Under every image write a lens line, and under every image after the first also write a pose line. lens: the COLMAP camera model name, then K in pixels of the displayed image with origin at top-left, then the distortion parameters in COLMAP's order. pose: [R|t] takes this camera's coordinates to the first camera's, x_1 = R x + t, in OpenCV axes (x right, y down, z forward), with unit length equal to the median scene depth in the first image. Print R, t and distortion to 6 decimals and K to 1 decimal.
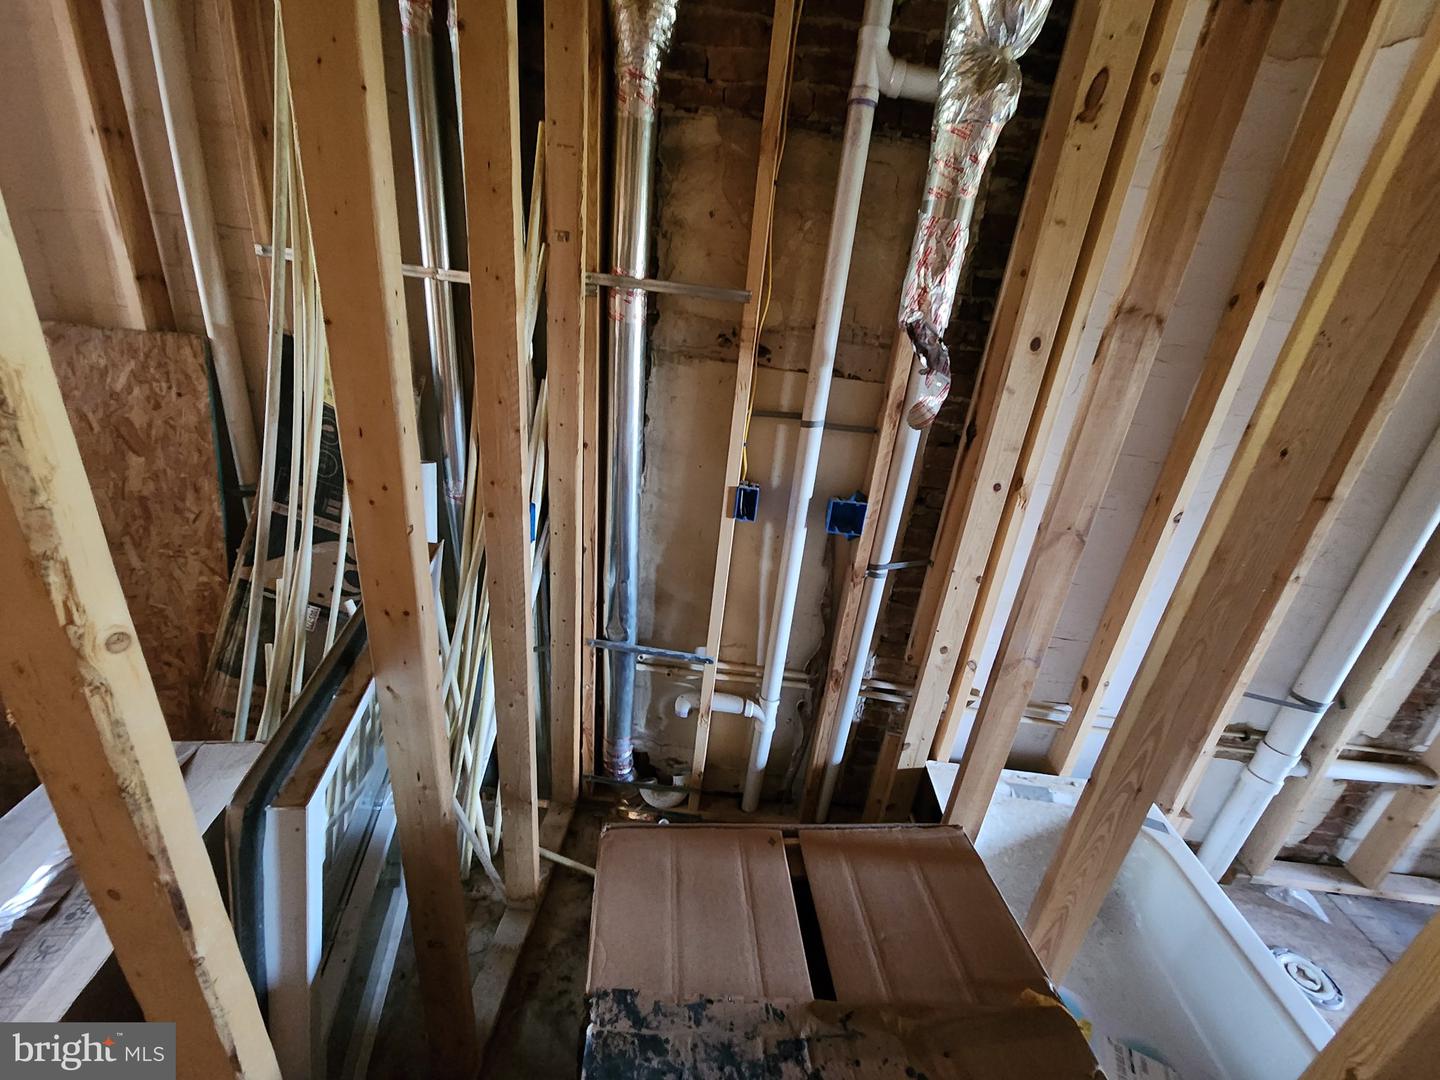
lens RADIAL K [[589.8, 0, 729.2], [0, 589.8, 542.2], [0, 0, 1]] dist [-0.002214, 0.001201]
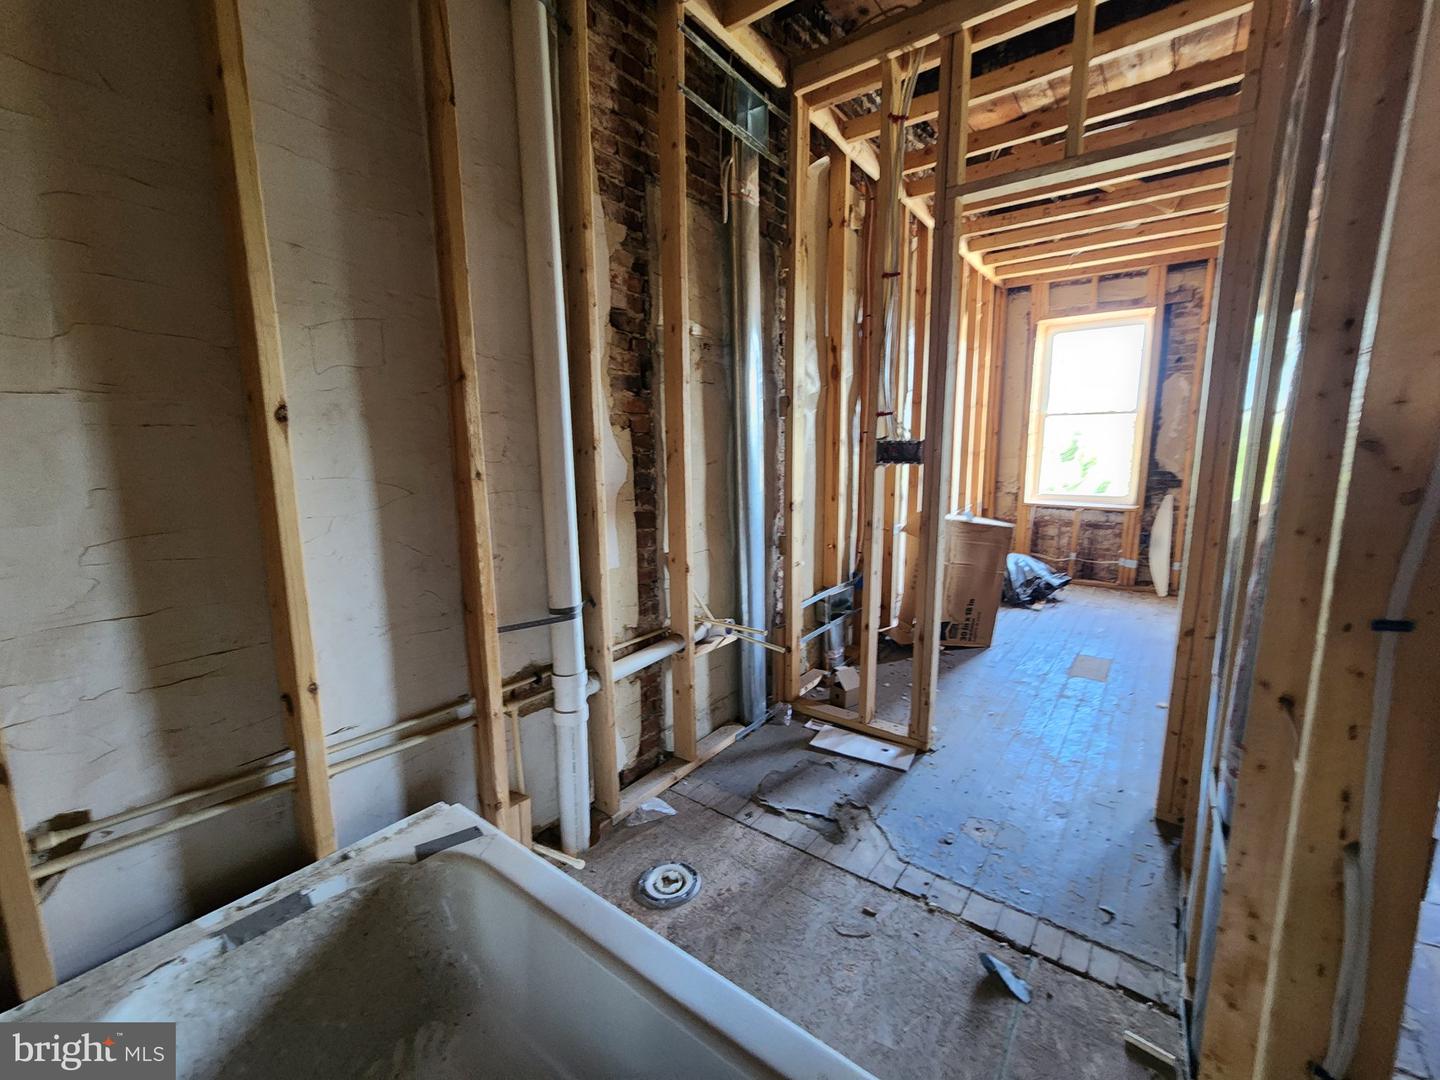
lens RADIAL K [[589.8, 0, 723.3], [0, 589.8, 544.9], [0, 0, 1]] dist [-0.002214, 0.001201]
pose [[0.555374, -0.245500, 0.794537, 0.424209], [0.385598, 0.922536, 0.015521, 0.269594], [-0.736800, 0.297752, 0.607017, 0.220829]]
